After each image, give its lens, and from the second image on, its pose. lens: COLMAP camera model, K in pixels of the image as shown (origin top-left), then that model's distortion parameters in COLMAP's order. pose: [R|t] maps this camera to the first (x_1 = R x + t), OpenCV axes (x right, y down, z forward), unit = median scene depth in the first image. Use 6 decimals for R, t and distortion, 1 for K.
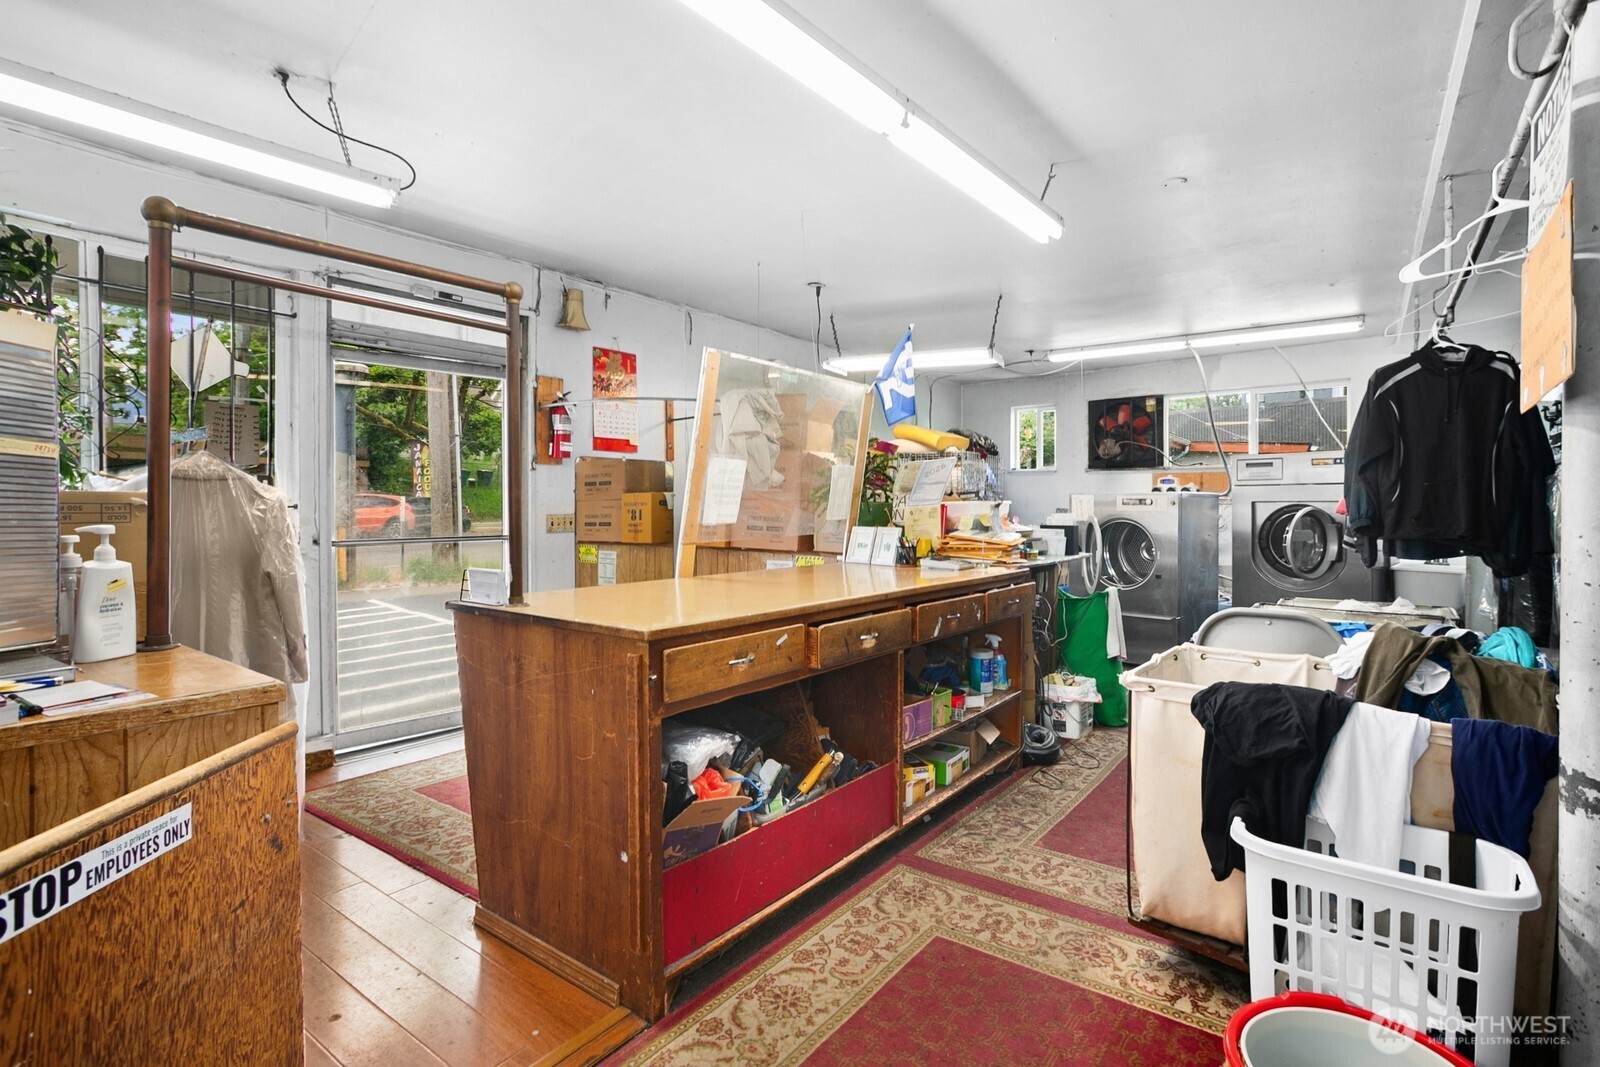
lens RADIAL K [[778.1, 0, 797.9], [0, 778.1, 524.5], [0, 0, 1]] dist [-0.035258, 0.000017]
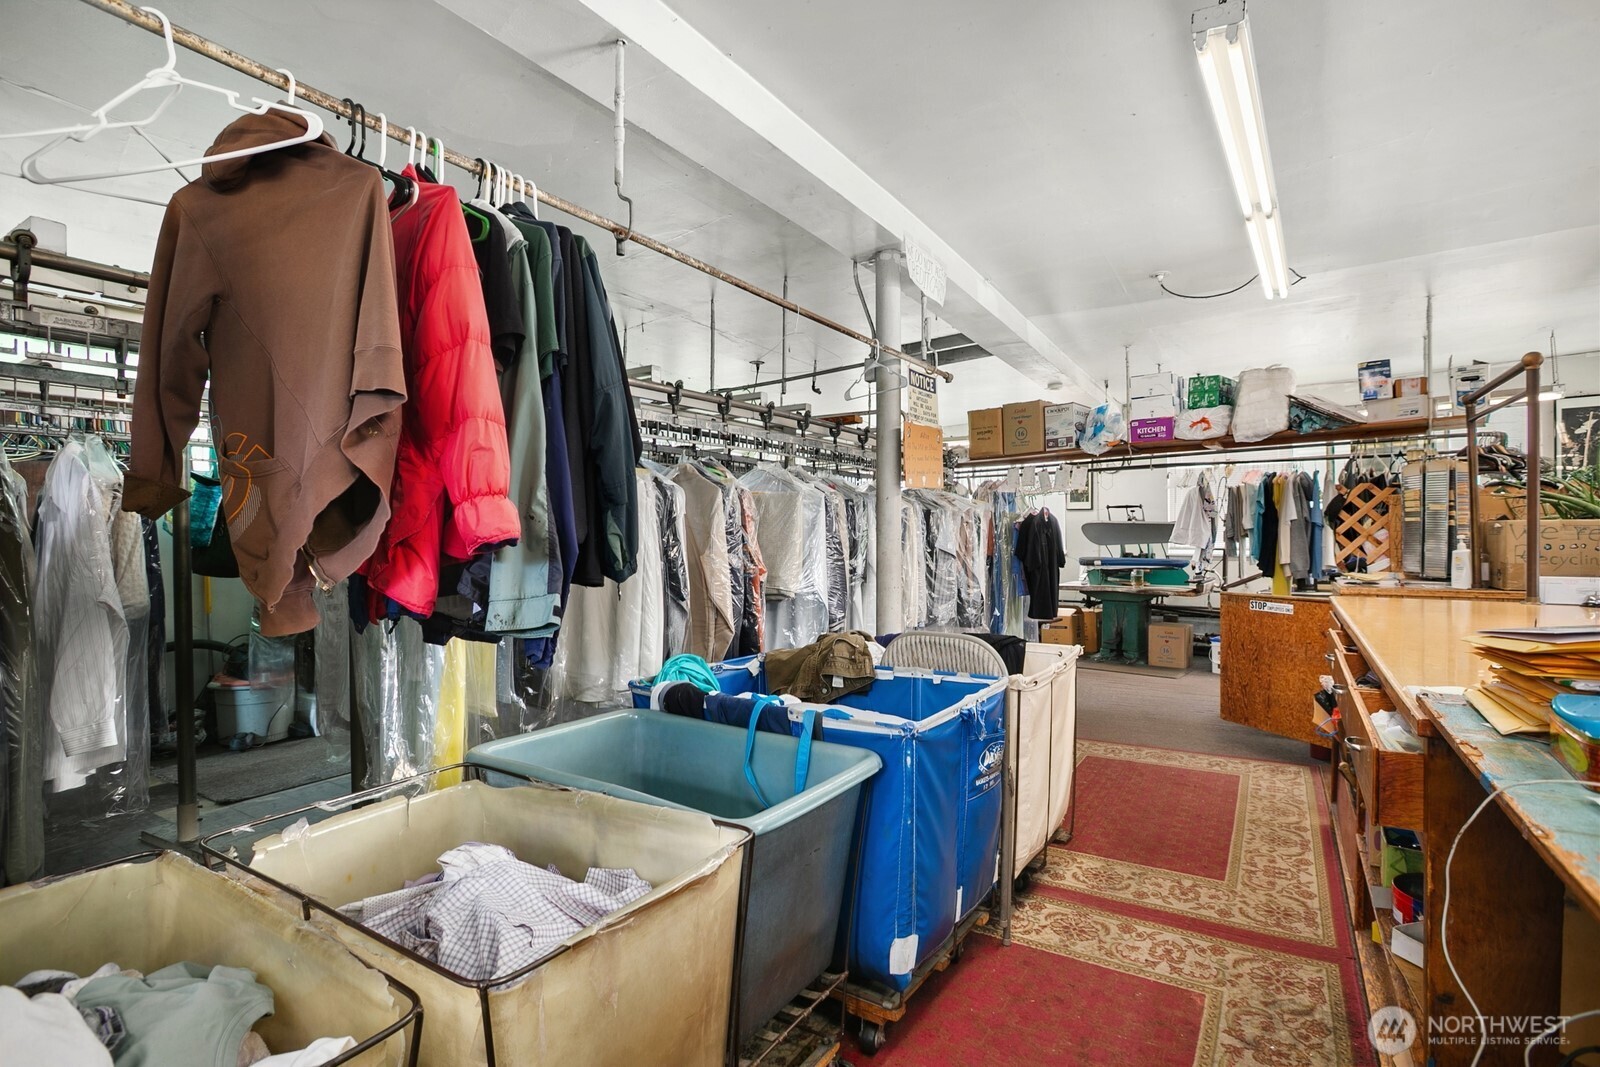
lens RADIAL K [[778.1, 0, 801.0], [0, 778.1, 536.4], [0, 0, 1]] dist [-0.035258, 0.000017]
pose [[-0.996322, 0.003684, -0.085612, 0.917509], [0.002379, 0.999880, 0.015334, -0.028928], [0.085658, 0.015074, -0.996211, 2.068234]]
